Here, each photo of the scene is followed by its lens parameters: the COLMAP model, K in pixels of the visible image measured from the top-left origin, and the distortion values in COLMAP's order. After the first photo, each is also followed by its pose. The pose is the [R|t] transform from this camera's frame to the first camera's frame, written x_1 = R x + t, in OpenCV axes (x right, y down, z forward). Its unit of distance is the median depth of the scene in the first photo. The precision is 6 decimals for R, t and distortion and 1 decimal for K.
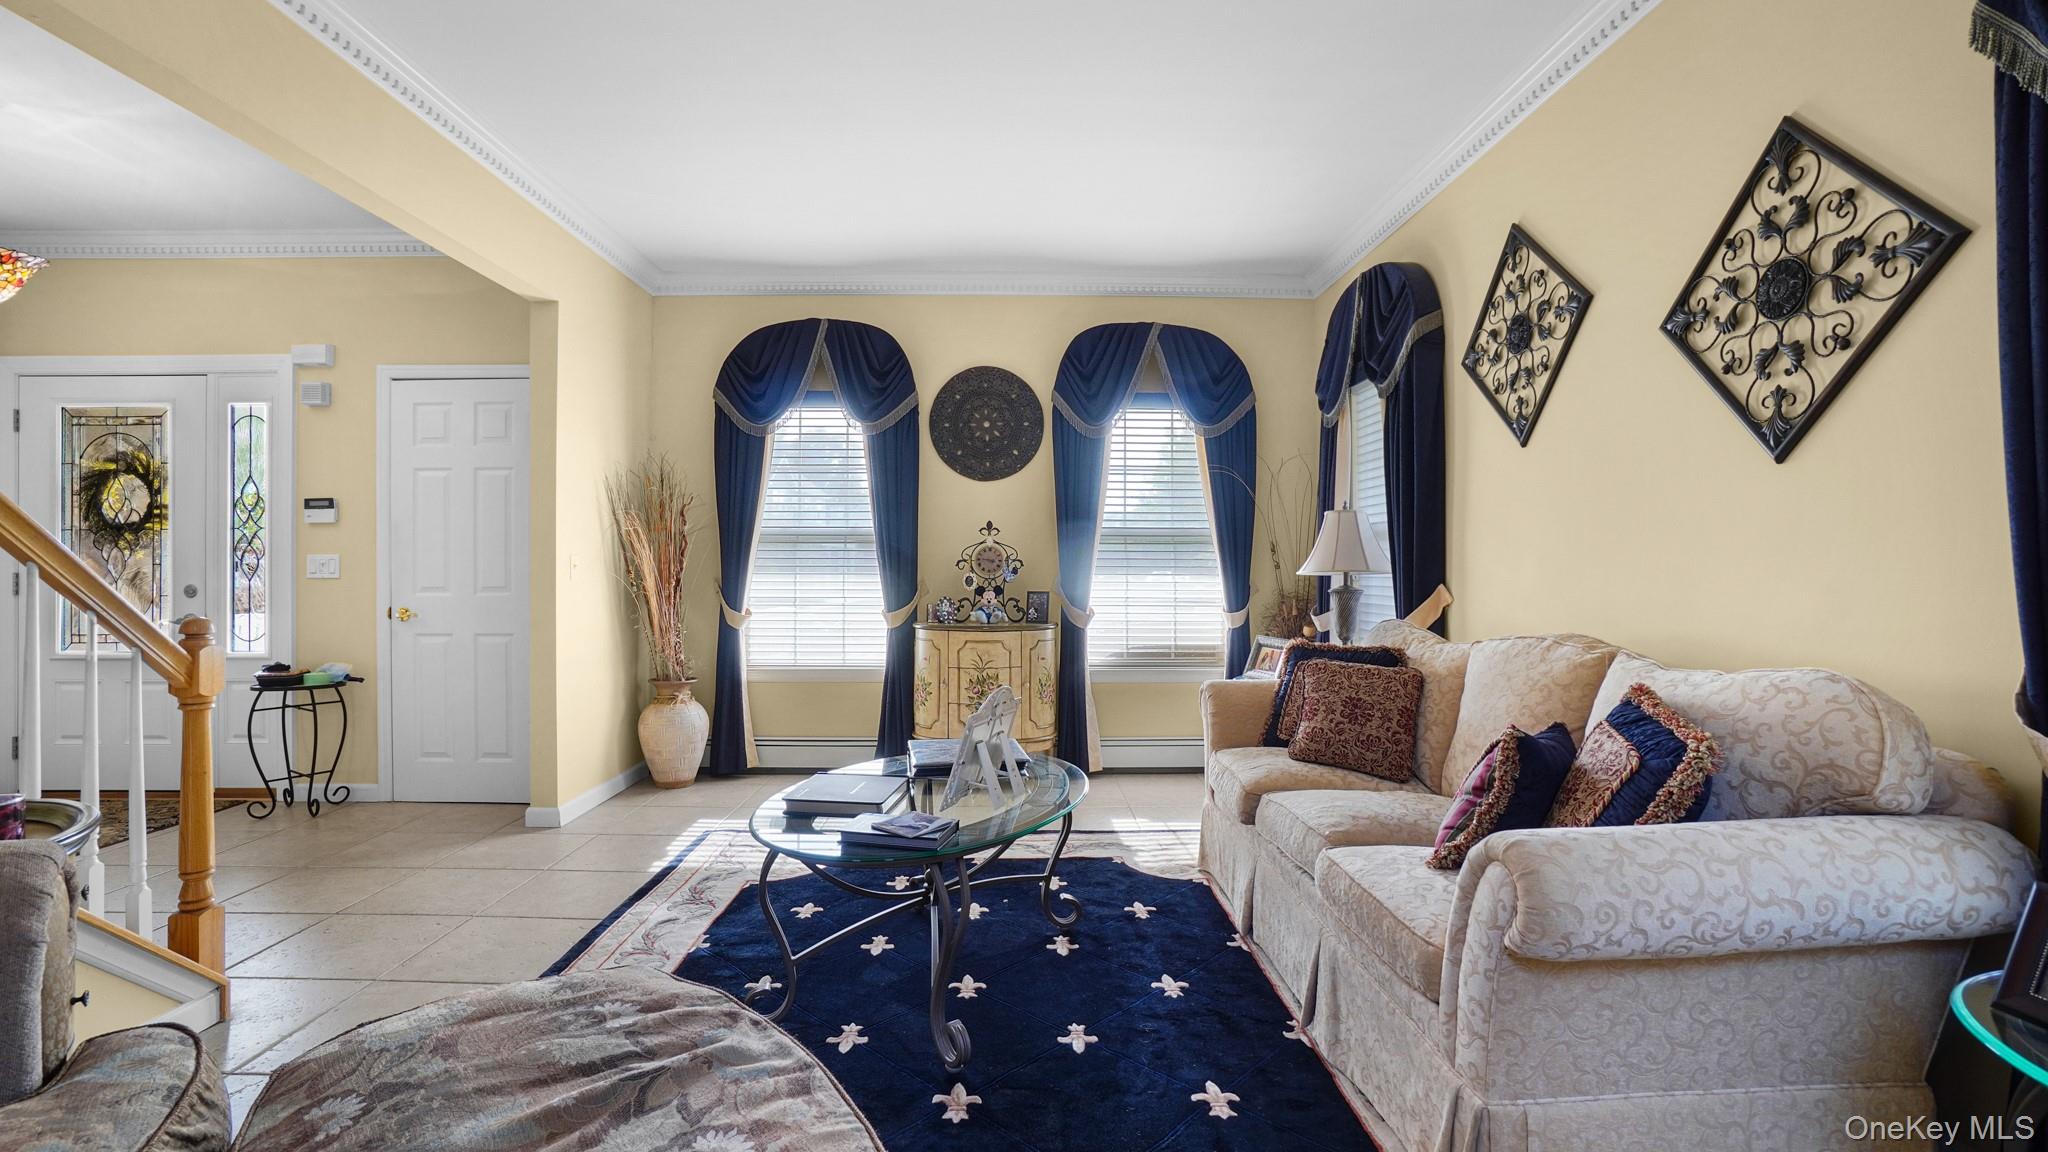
lens RADIAL K [[921.1, 0, 1023.7], [0, 921.1, 570.0], [0, 0, 1]] dist [-0.065706, 0.026214]
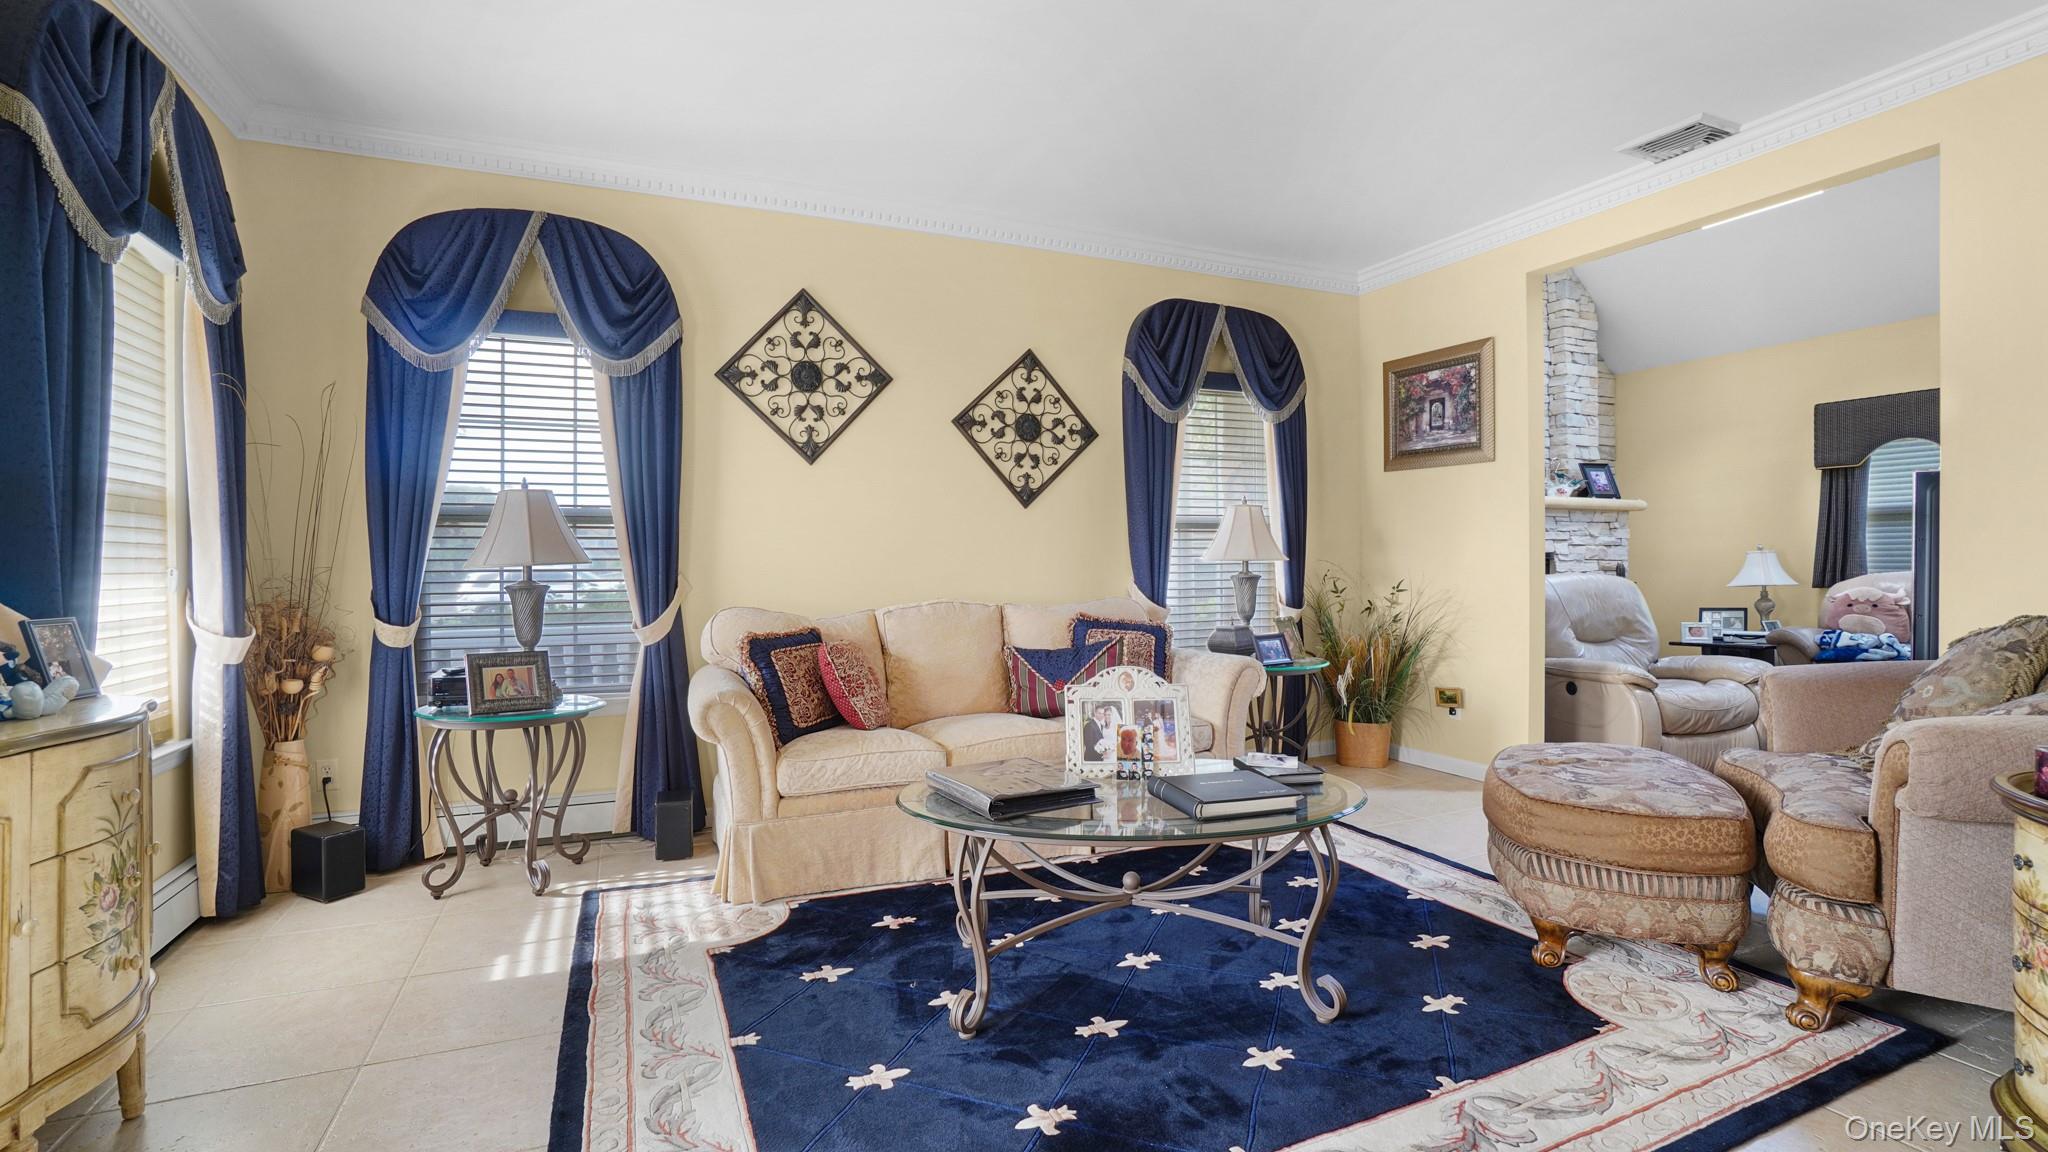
lens RADIAL K [[921.1, 0, 1023.7], [0, 921.1, 570.0], [0, 0, 1]] dist [-0.065706, 0.026214]
pose [[-0.373643, -0.031541, 0.927036, -0.997849], [-0.006060, 0.999483, 0.031563, -0.037076], [-0.927553, 0.006175, -0.373641, 1.530038]]
